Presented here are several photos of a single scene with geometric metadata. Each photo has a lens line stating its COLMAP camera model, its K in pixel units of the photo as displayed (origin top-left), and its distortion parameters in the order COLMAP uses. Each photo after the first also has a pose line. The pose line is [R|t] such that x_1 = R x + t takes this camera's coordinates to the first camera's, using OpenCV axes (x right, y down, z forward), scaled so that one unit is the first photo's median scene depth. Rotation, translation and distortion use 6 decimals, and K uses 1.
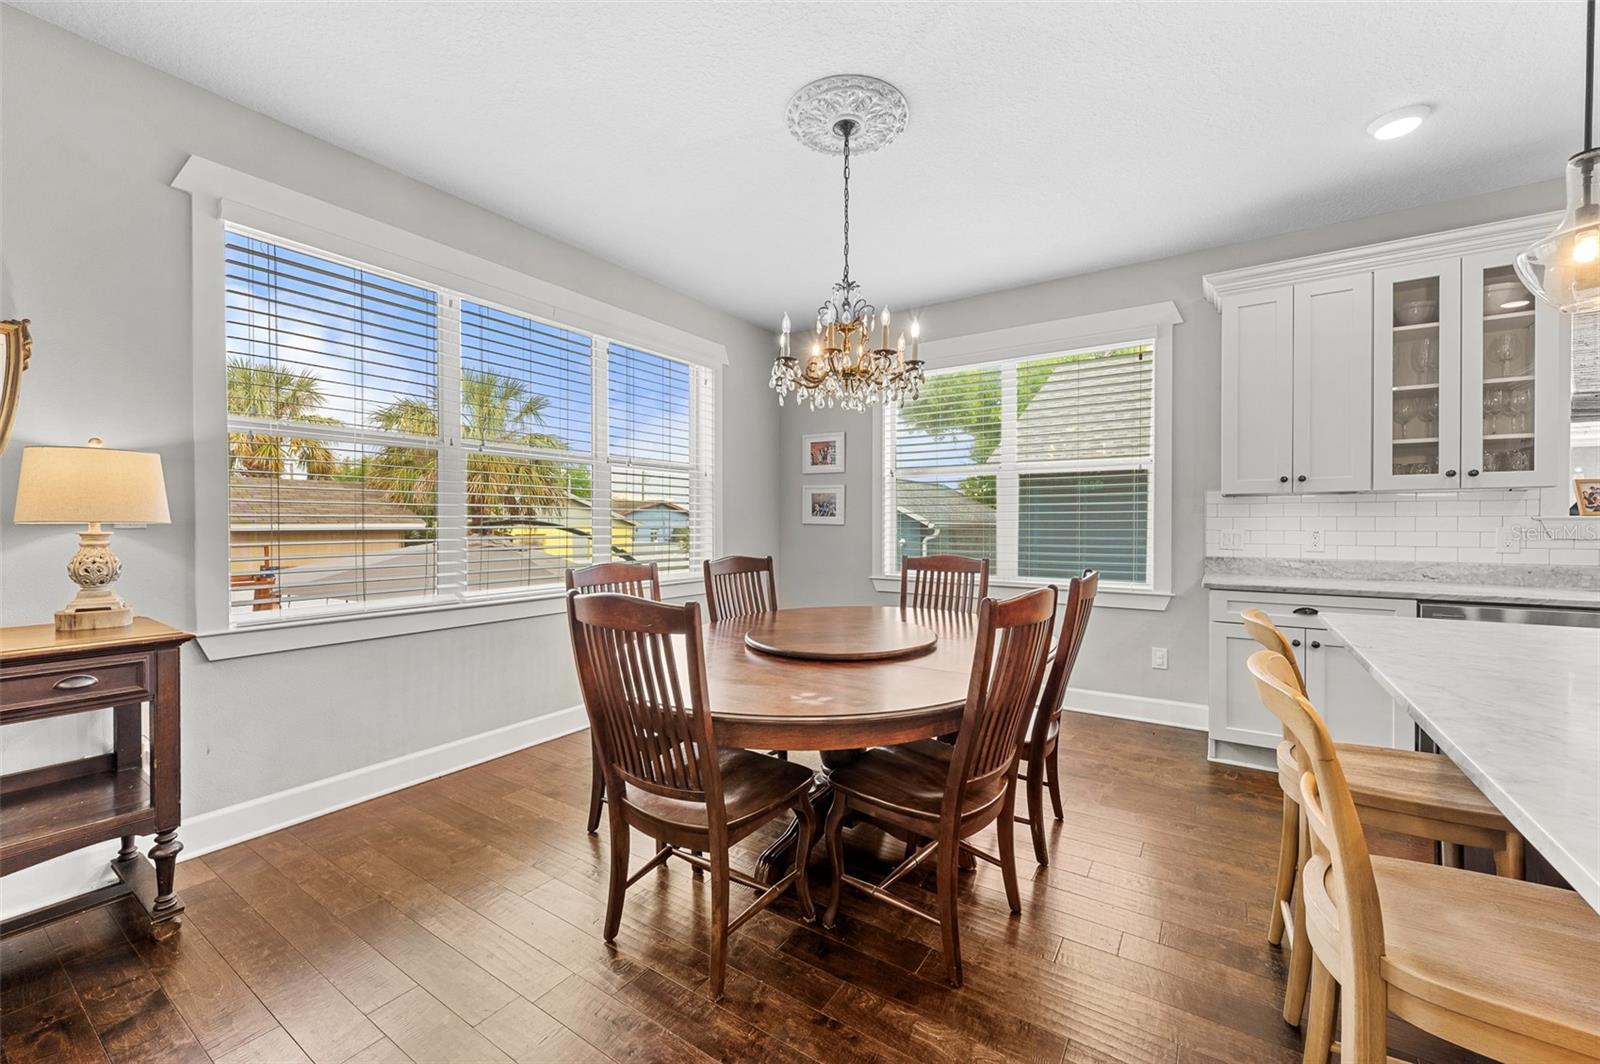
lens RADIAL K [[627.1, 0, 802.8], [0, 627.1, 526.8], [0, 0, 1]] dist [0.000156, -0.000262]
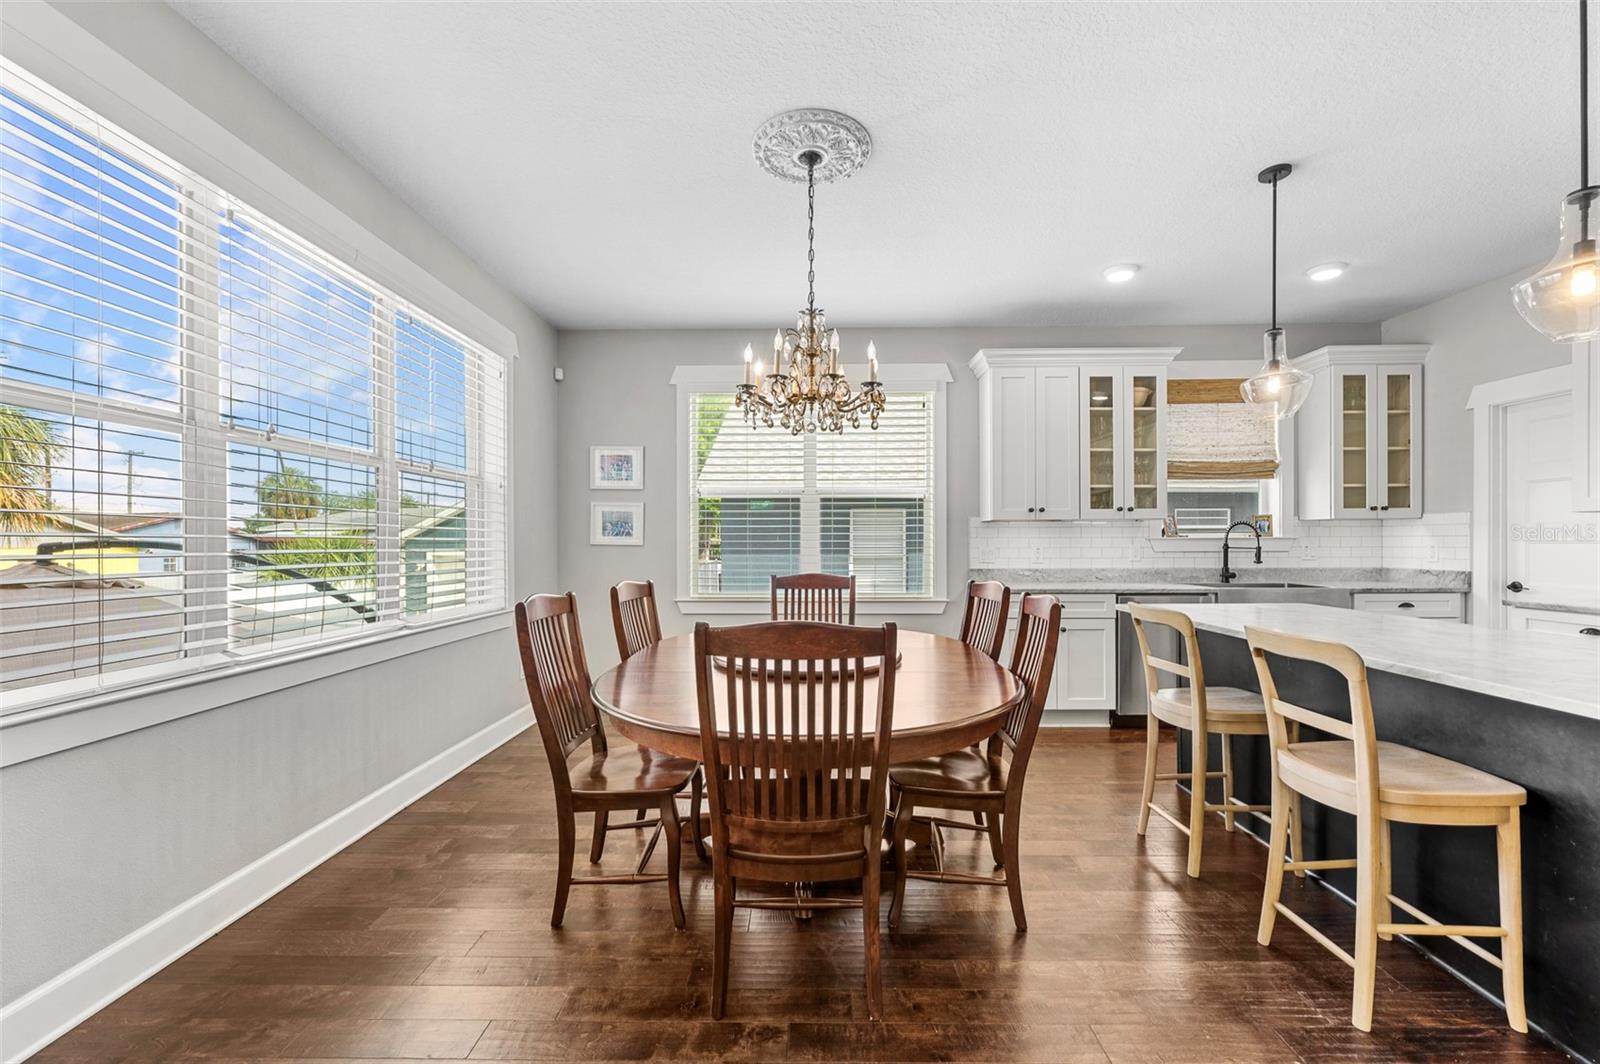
lens RADIAL K [[648.4, 0, 805.8], [0, 648.4, 544.5], [0, 0, 1]] dist [-0.001324, 0.000011]
pose [[0.839940, -0.005702, 0.542649, -0.394116], [0.007962, 0.999967, -0.001817, -0.002780], [-0.542620, 0.005847, 0.839958, 0.092248]]
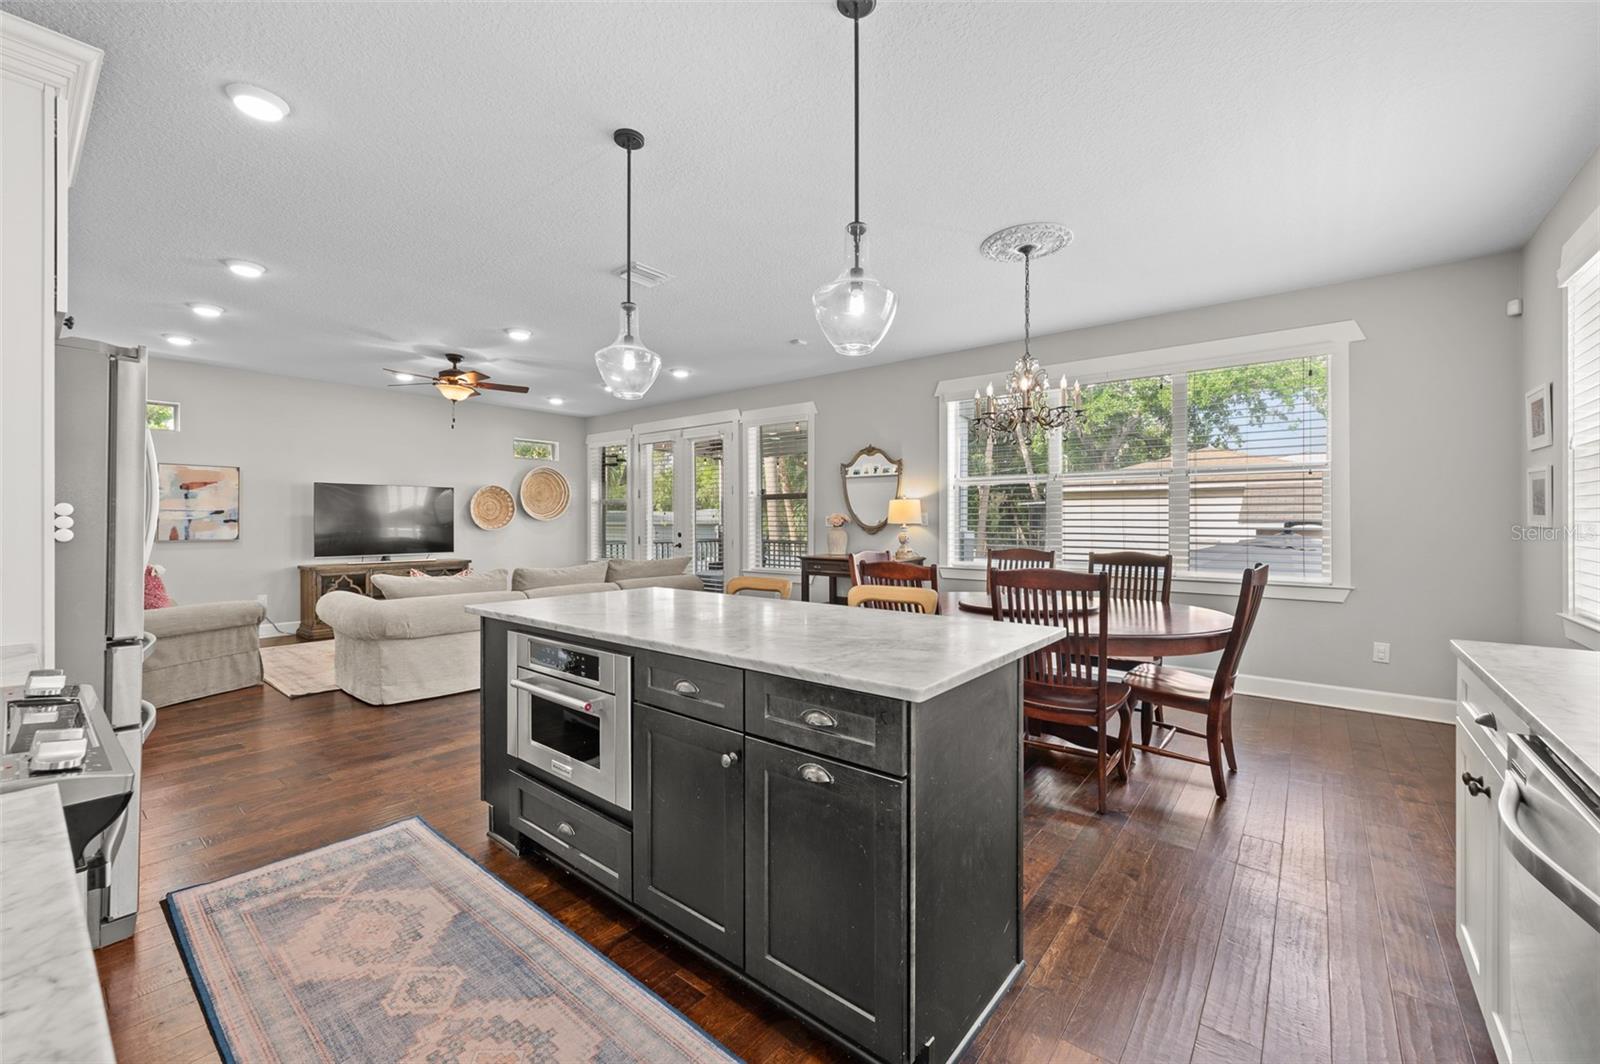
lens RADIAL K [[635.6, 0, 802.2], [0, 635.6, 523.6], [0, 0, 1]] dist [-0.001331, -0.000210]
pose [[-0.093924, 0.002204, -0.995577, 1.204870], [-0.005149, 0.999983, 0.002700, -0.007782], [0.995566, 0.005380, -0.093911, 0.481874]]
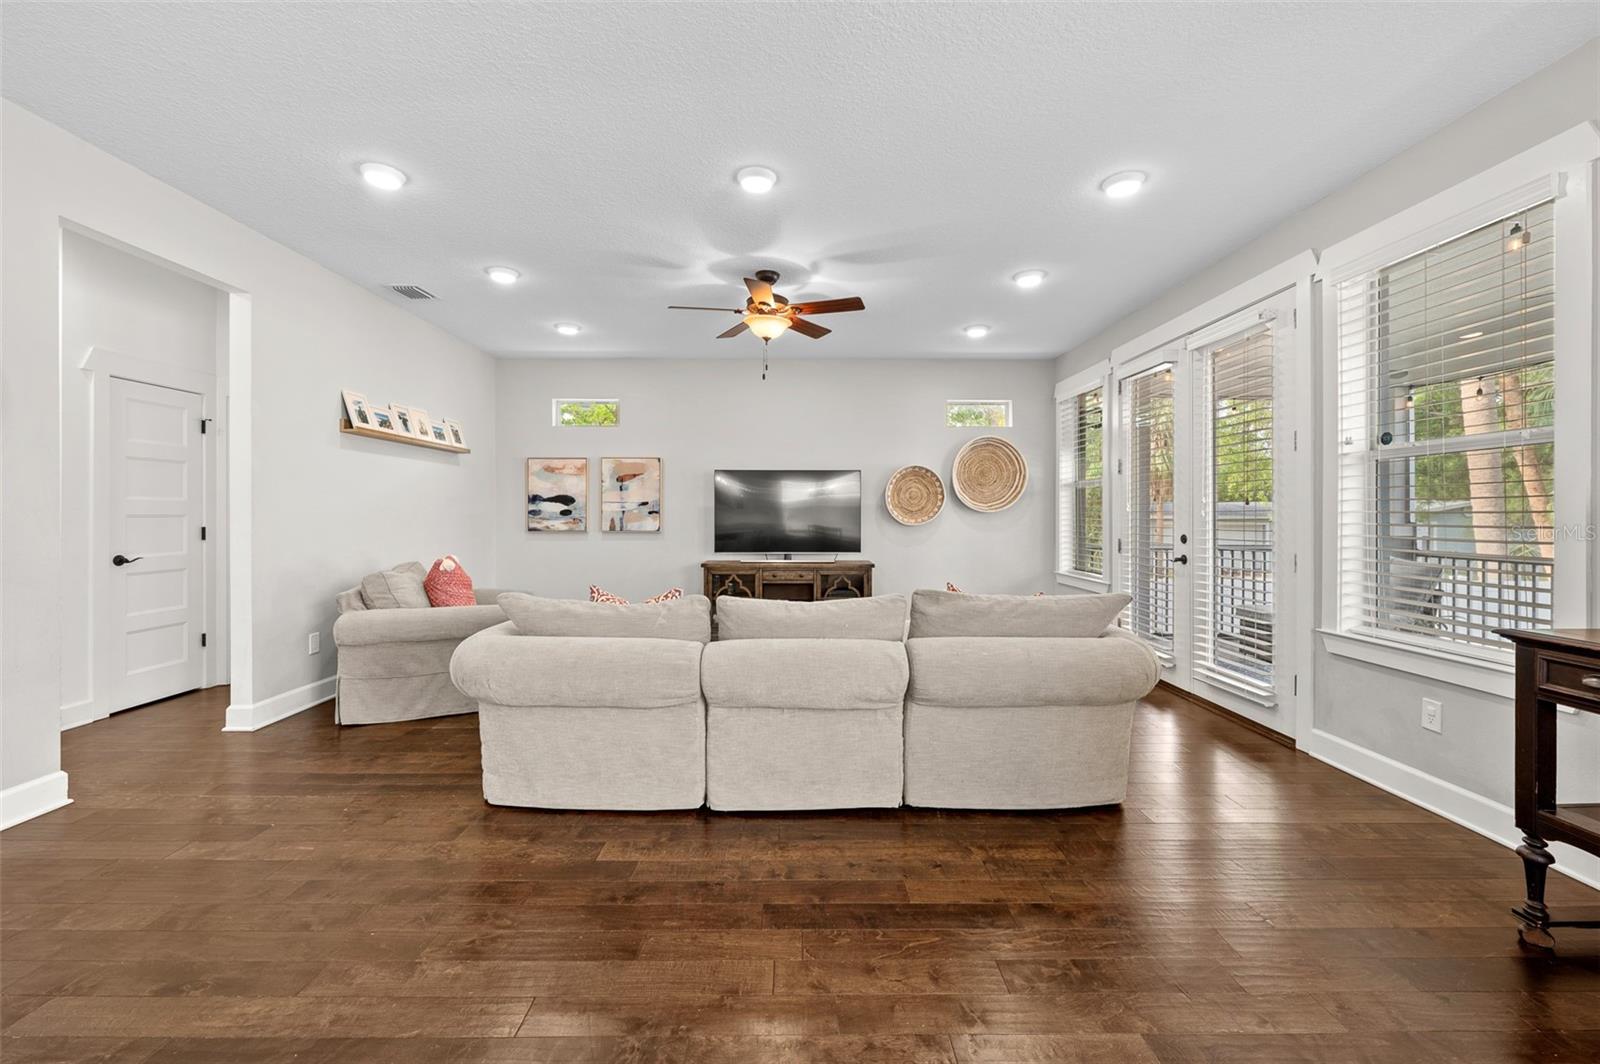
lens RADIAL K [[640.0, 0, 798.2], [0, 640.0, 515.8], [0, 0, 1]] dist [-0.000339, 0.000291]
pose [[-0.831810, -0.001573, -0.555058, 0.105908], [-0.005866, 0.999965, 0.005957, -0.005285], [0.555029, 0.008211, -0.831790, 0.414808]]
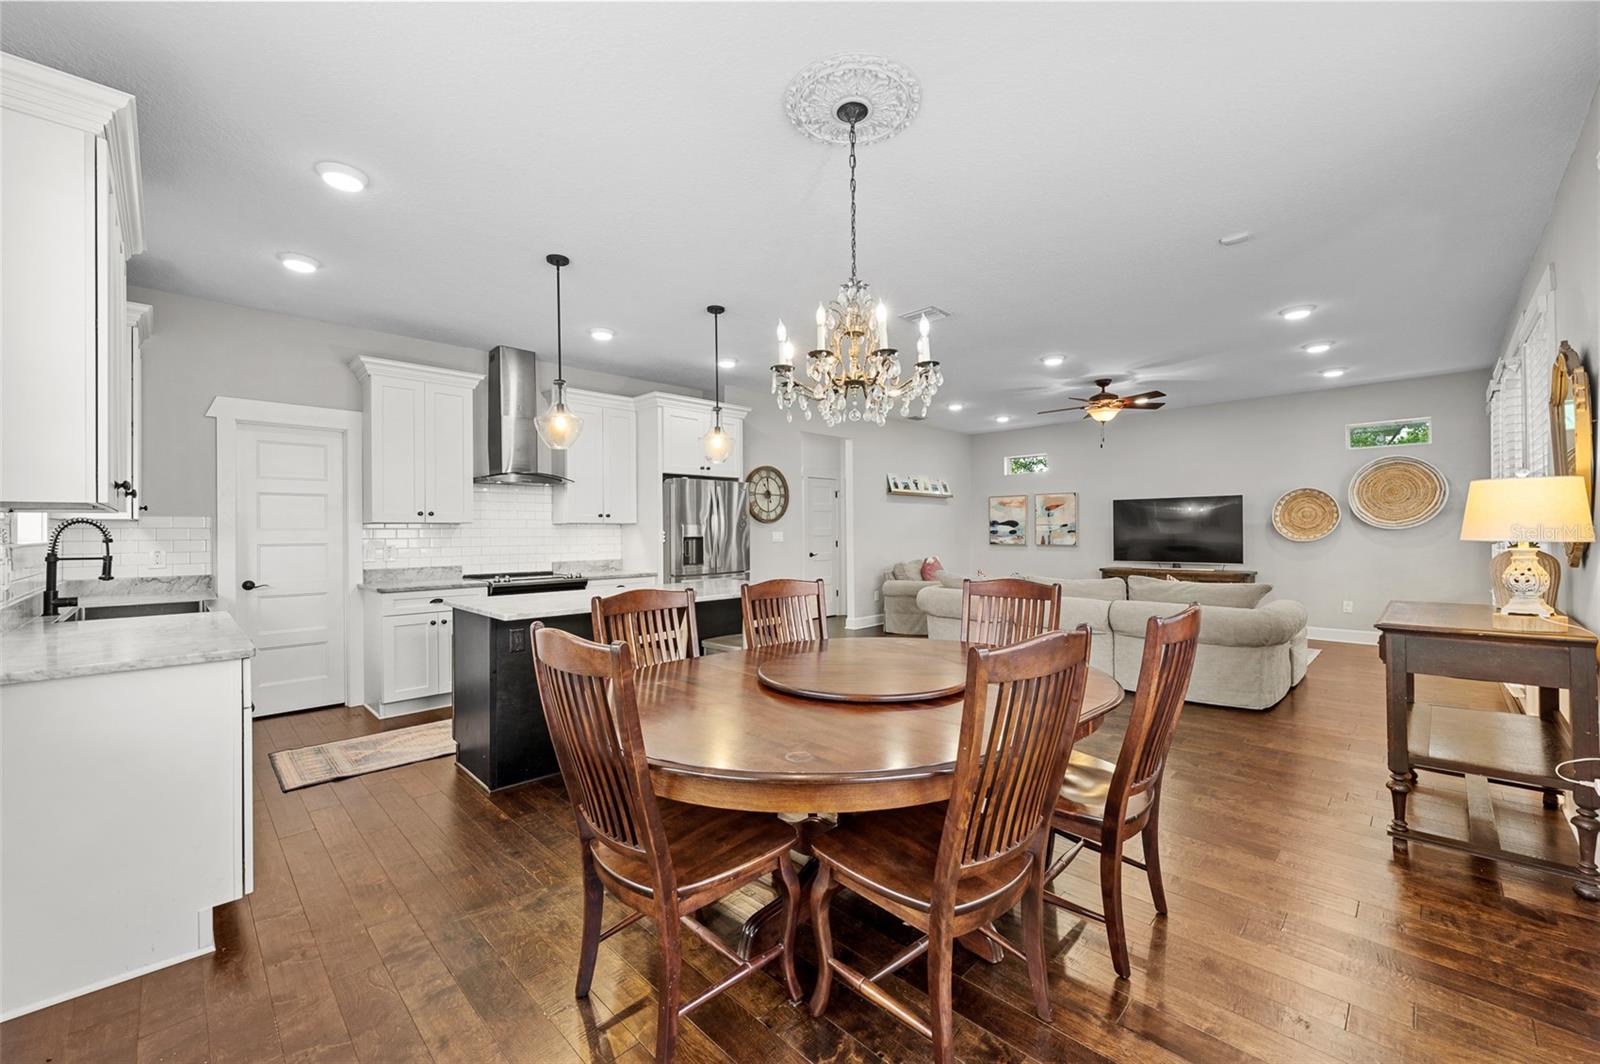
lens RADIAL K [[633.3, 0, 803.0], [0, 633.3, 529.9], [0, 0, 1]] dist [-0.000365, 0.000156]
pose [[-0.980030, 0.007215, 0.198717, -0.025185], [0.007934, 0.999965, 0.002821, -0.026344], [-0.198689, 0.004341, -0.980053, 1.477977]]
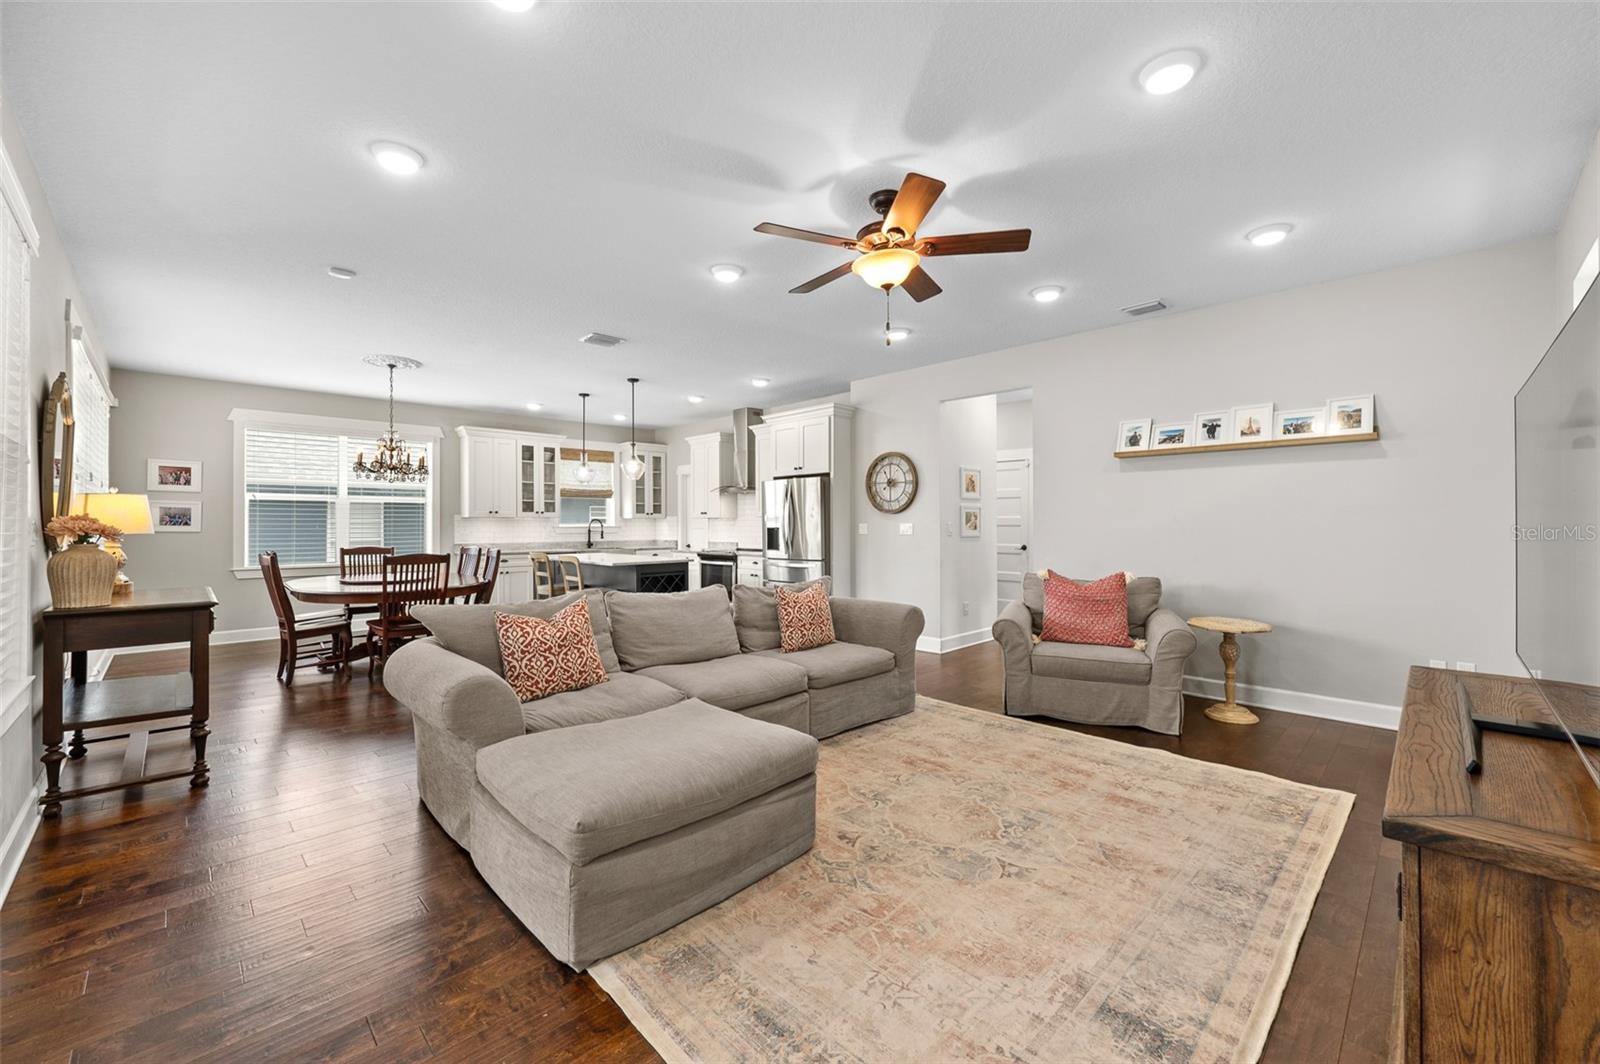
lens RADIAL K [[635.6, 0, 802.2], [0, 635.6, 523.6], [0, 0, 1]] dist [-0.001331, -0.000210]
pose [[0.207182, 0.000204, 0.978302, -1.517751], [0.008558, 0.999961, -0.002021, -0.011735], [-0.978265, 0.008791, 0.207172, -0.791330]]
